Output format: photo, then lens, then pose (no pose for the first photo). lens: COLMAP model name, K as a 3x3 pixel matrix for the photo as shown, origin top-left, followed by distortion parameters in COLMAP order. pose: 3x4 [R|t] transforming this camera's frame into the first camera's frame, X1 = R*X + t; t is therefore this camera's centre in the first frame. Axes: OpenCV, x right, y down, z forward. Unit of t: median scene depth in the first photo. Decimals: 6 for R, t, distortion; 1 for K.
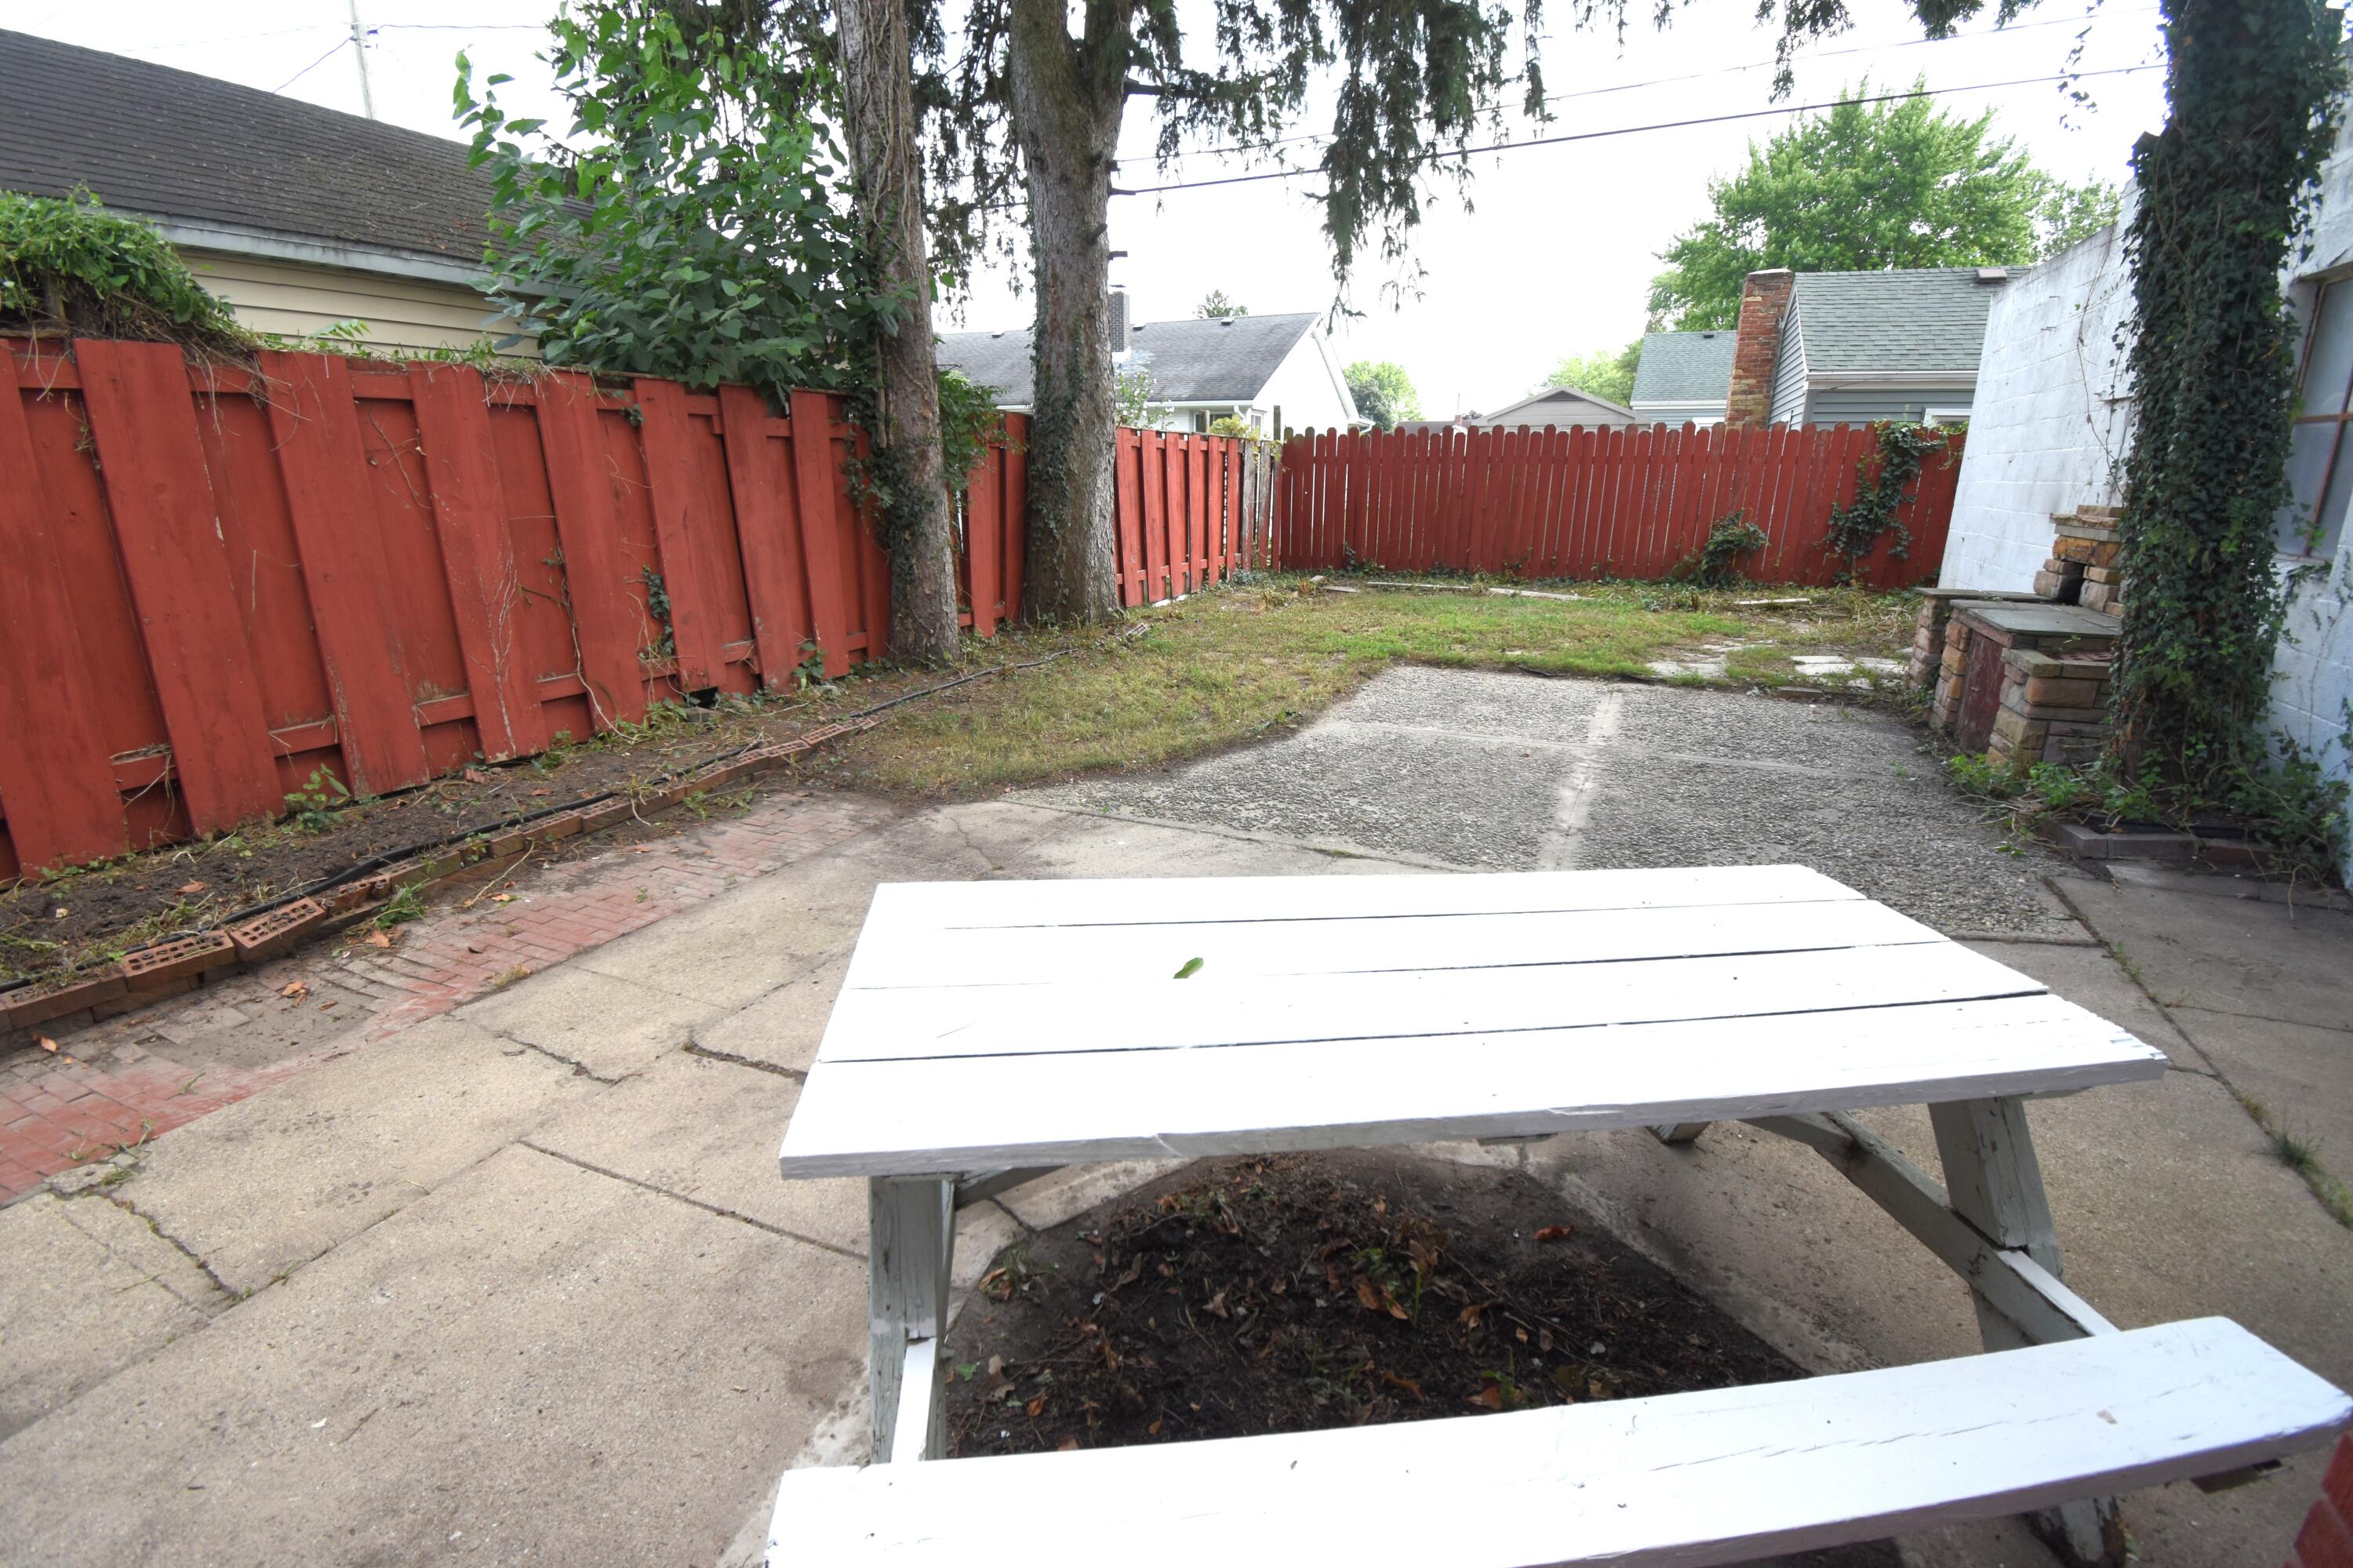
lens RADIAL K [[1051.8, 0, 1158.0], [0, 1051.8, 795.6], [0, 0, 1]] dist [0.023554, -0.029524]
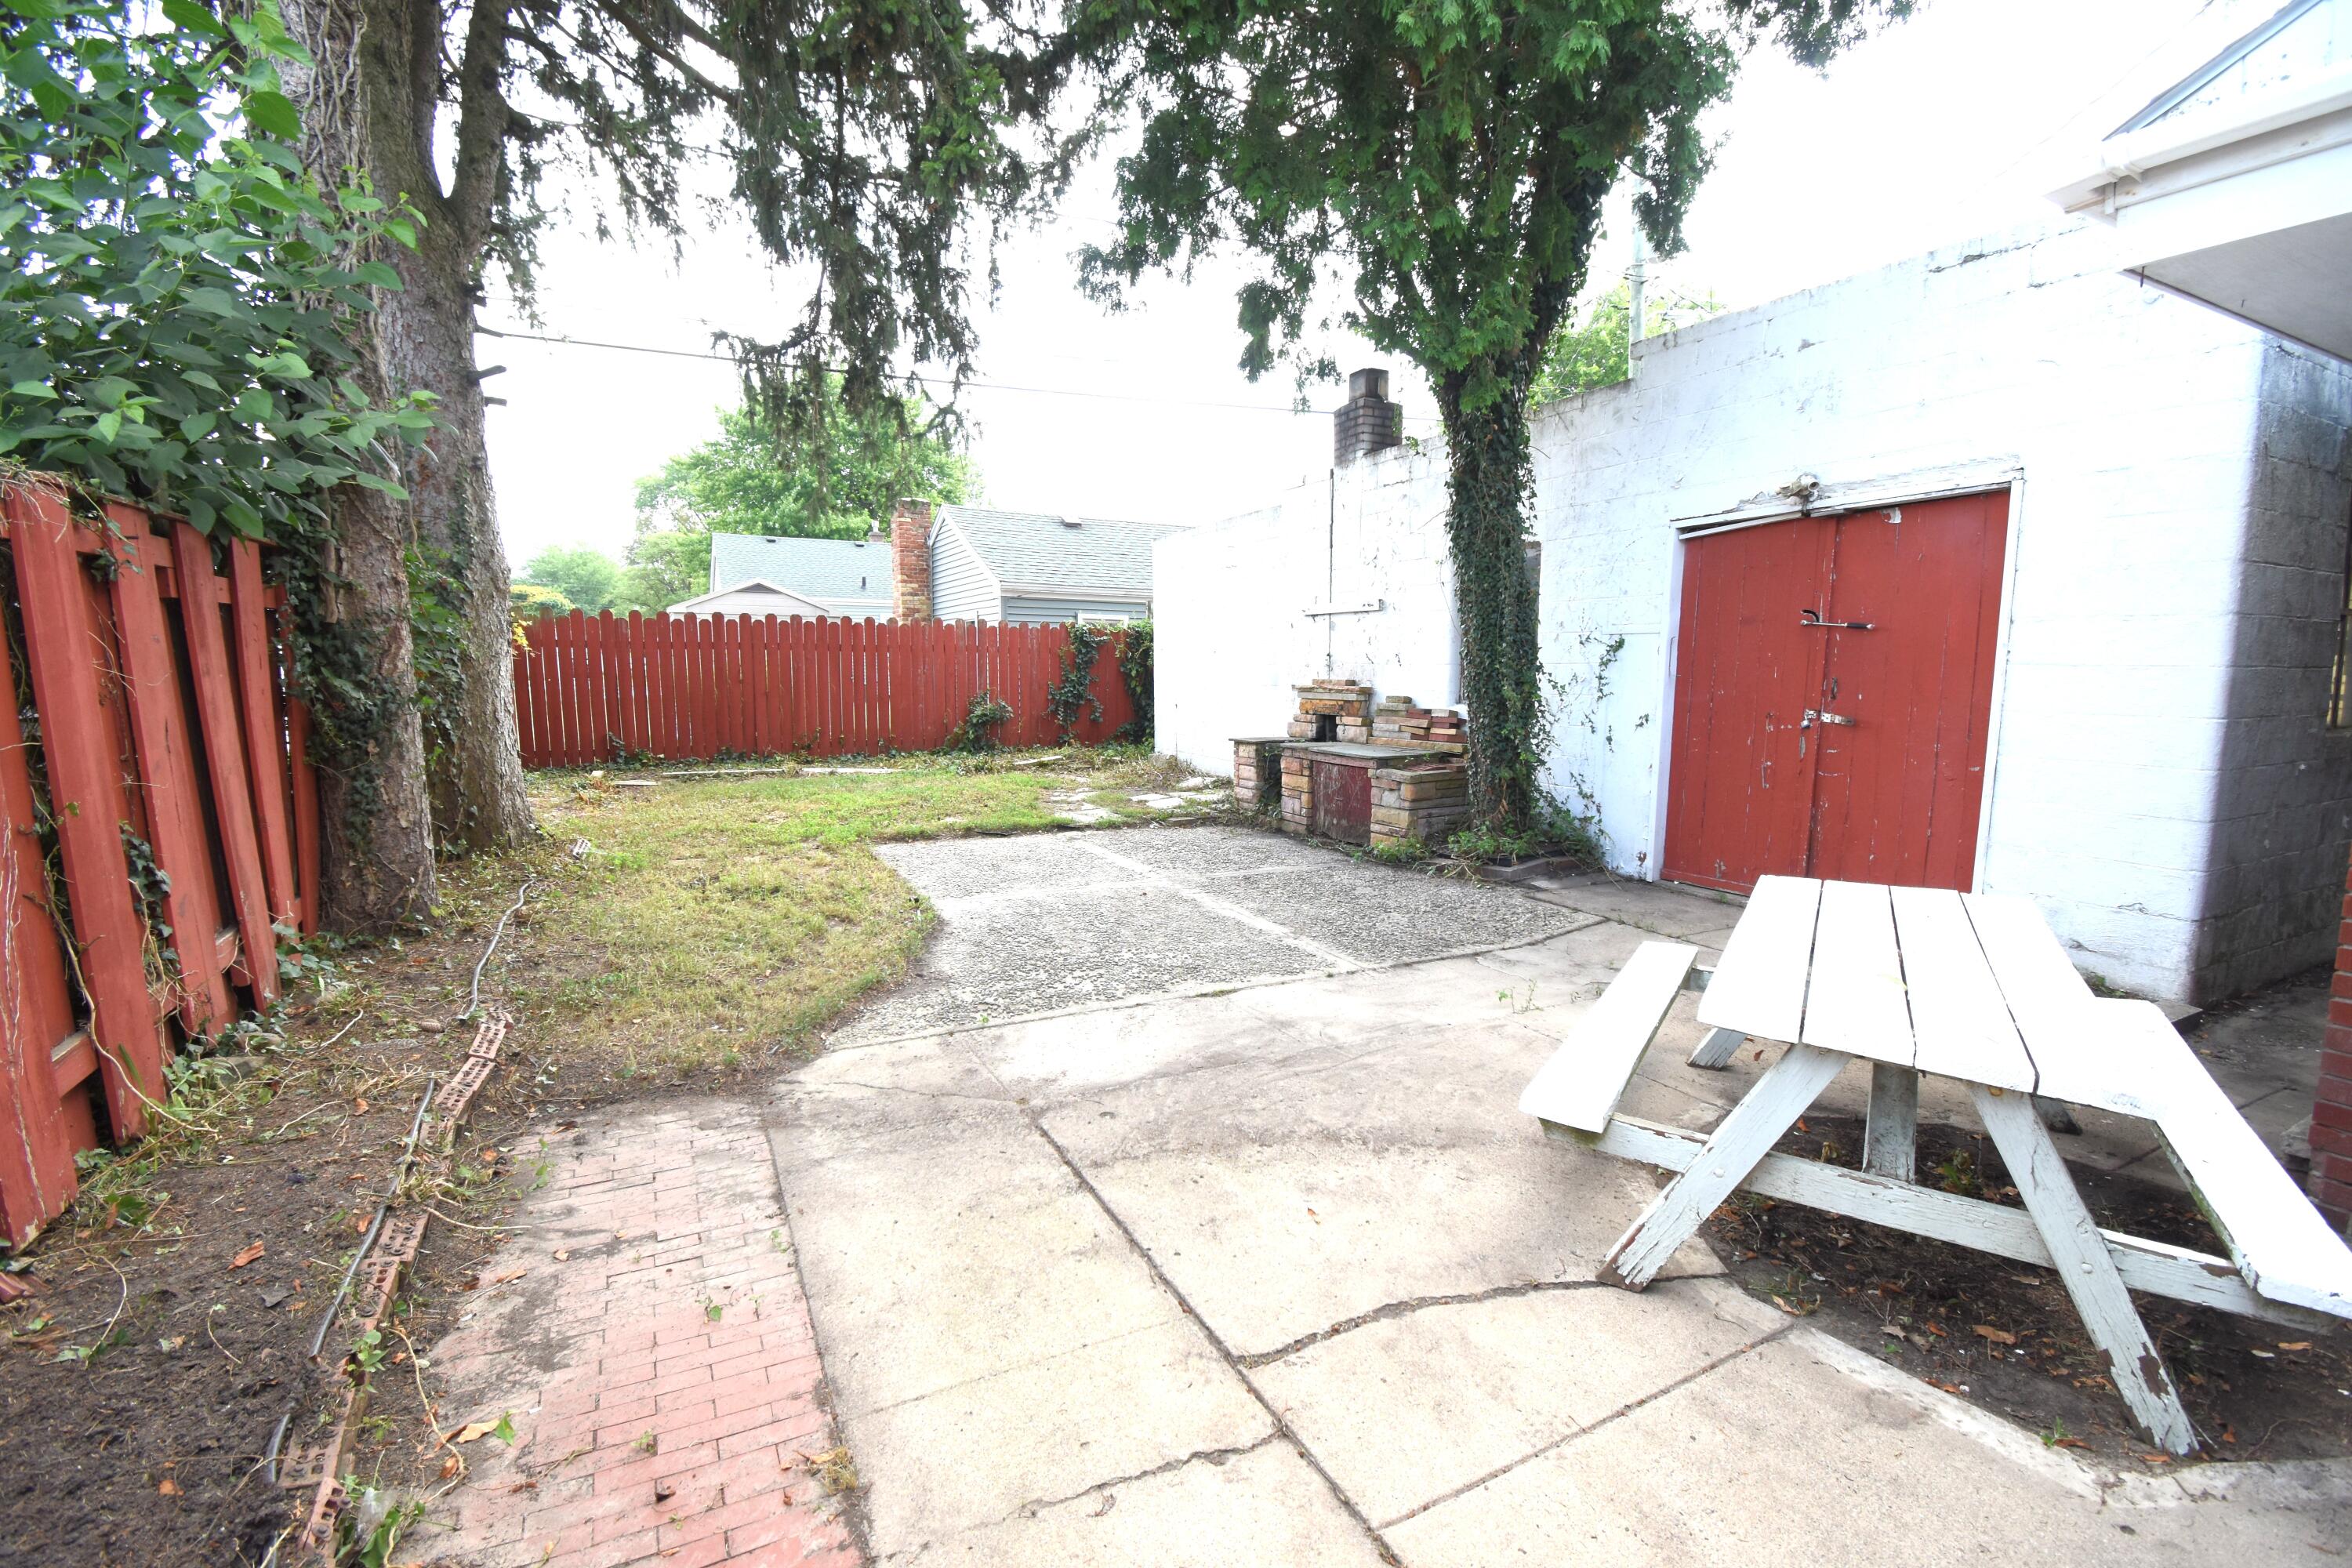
lens RADIAL K [[1051.4, 0, 1157.5], [0, 1051.4, 795.6], [0, 0, 1]] dist [0.023554, -0.029524]
pose [[0.629232, -0.098783, 0.770914, -0.443690], [0.225296, 0.972485, -0.059277, -0.060392], [-0.743847, 0.210983, 0.634174, 0.193410]]
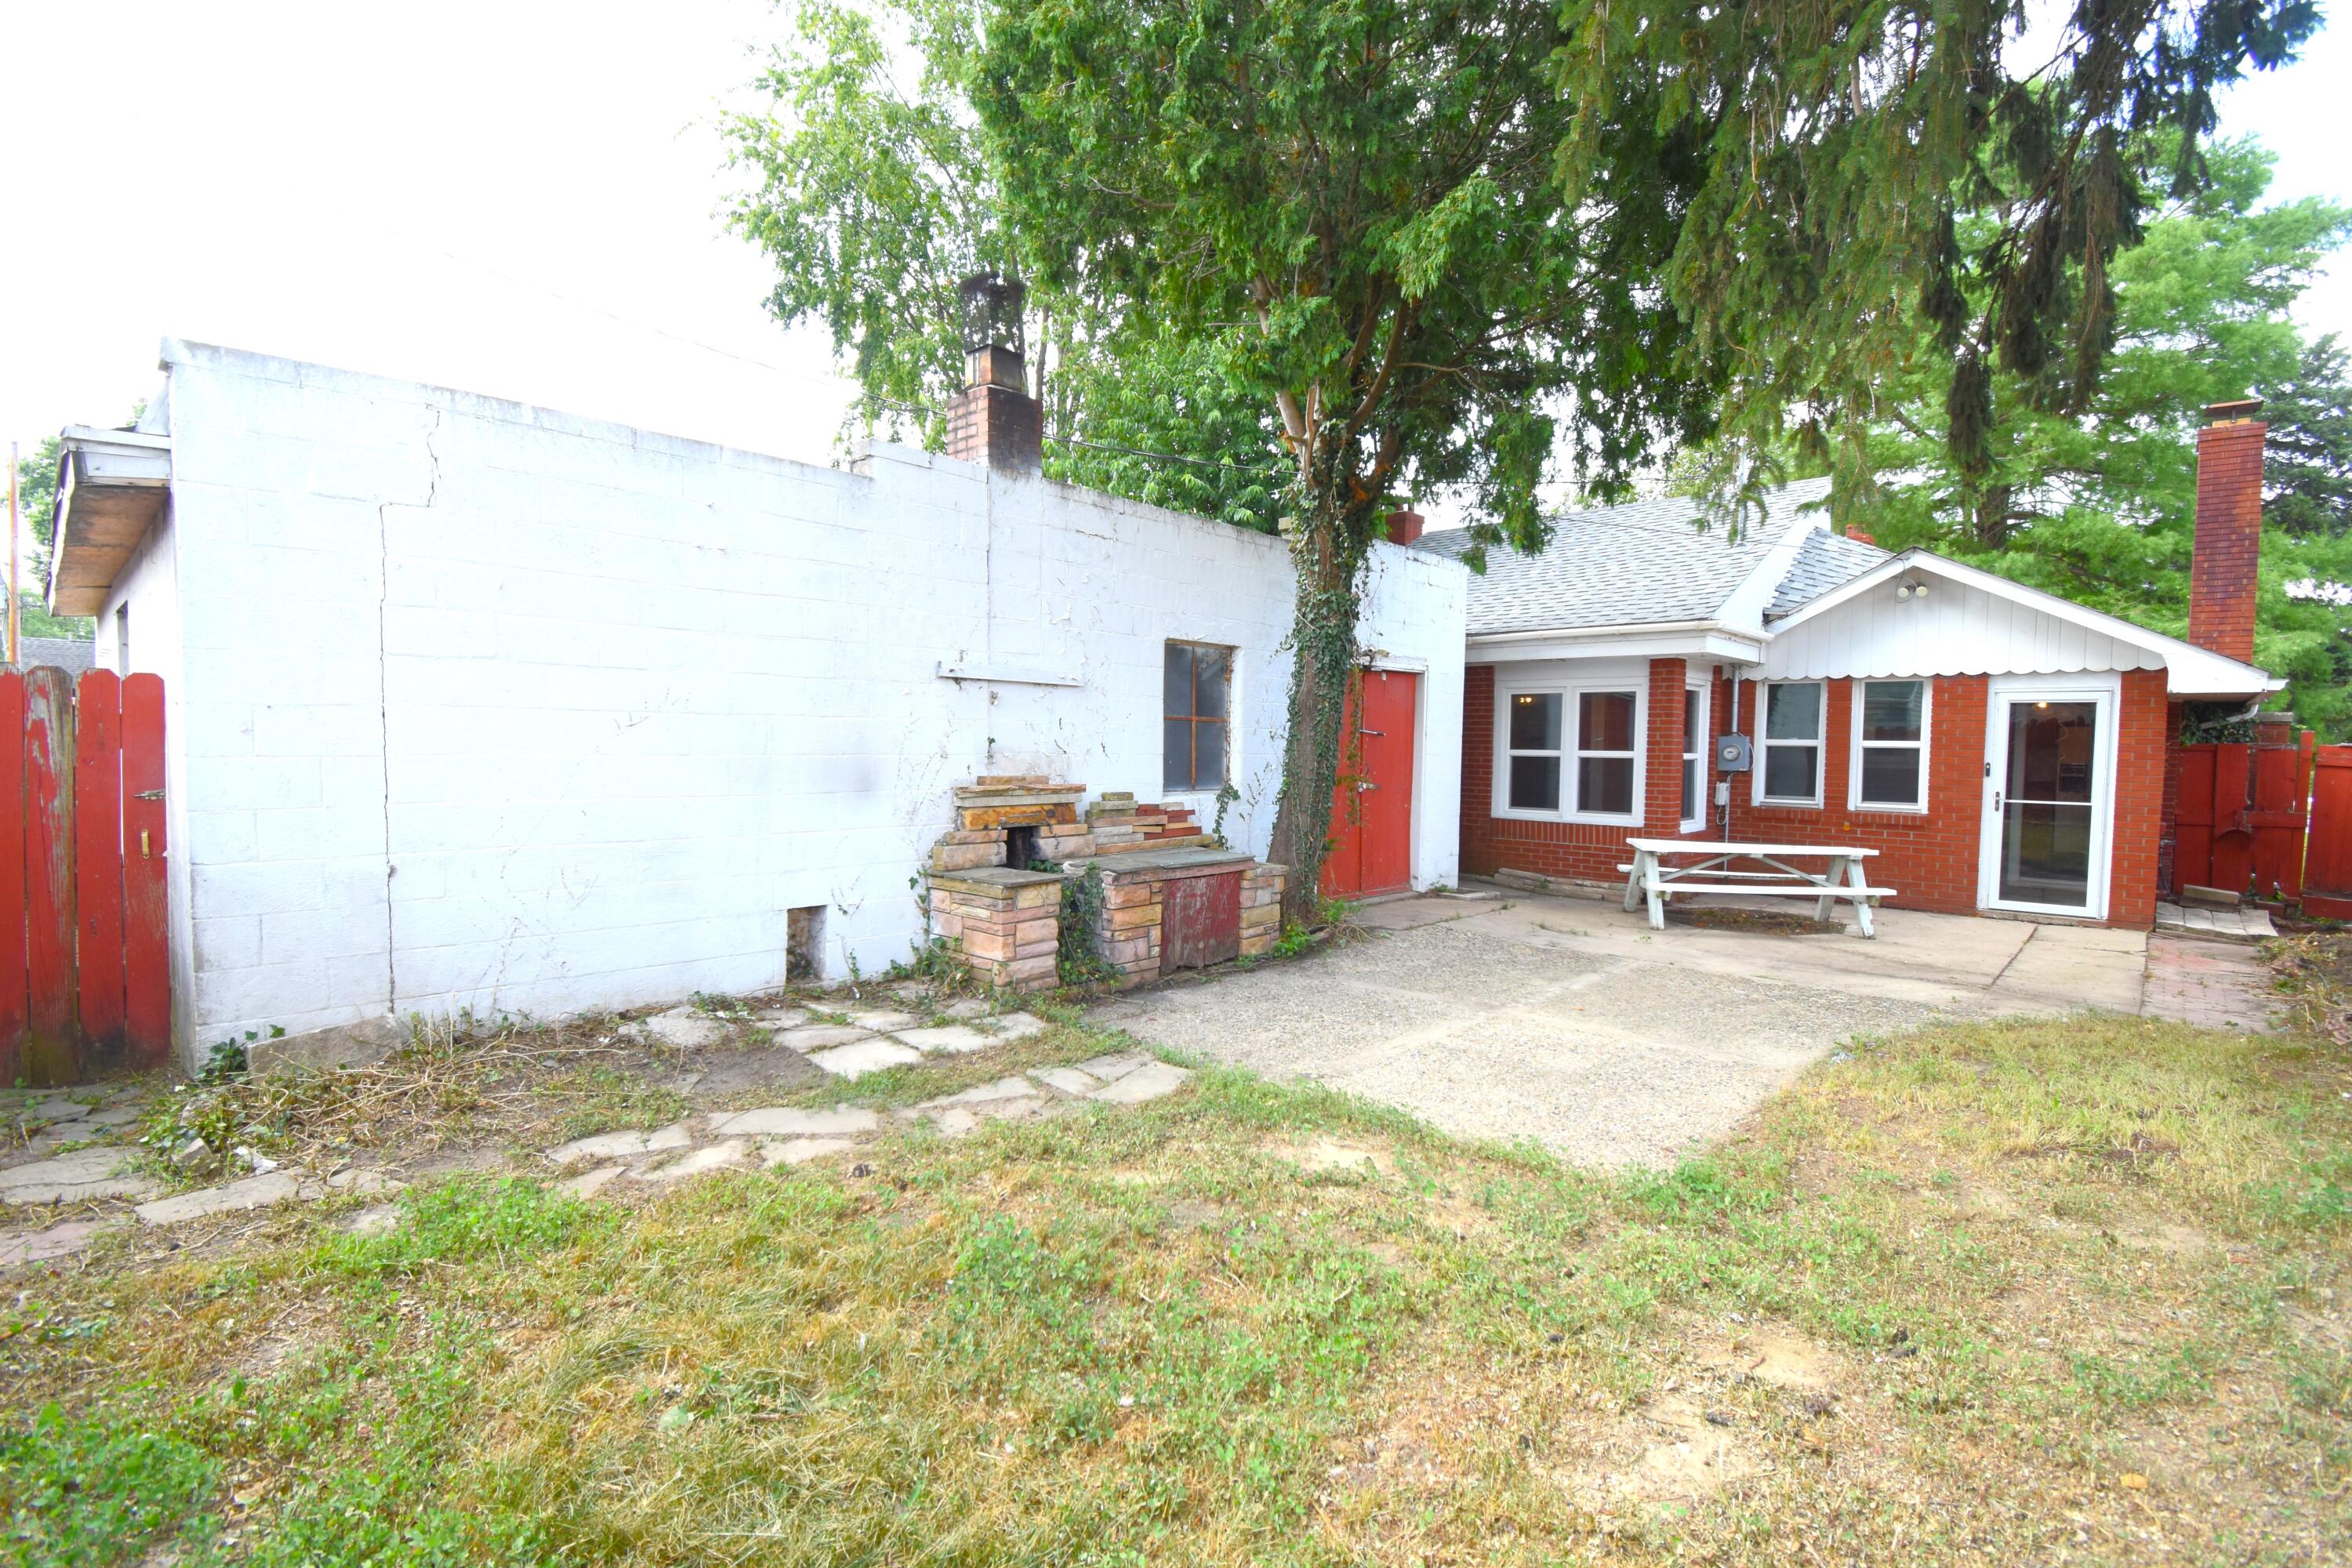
lens RADIAL K [[1051.4, 0, 1157.5], [0, 1051.4, 795.6], [0, 0, 1]] dist [0.023554, -0.029524]
pose [[-0.942667, -0.025886, 0.332730, 0.337189], [0.084879, 0.945607, 0.314042, -0.513833], [-0.322761, 0.324279, -0.889195, 1.690874]]
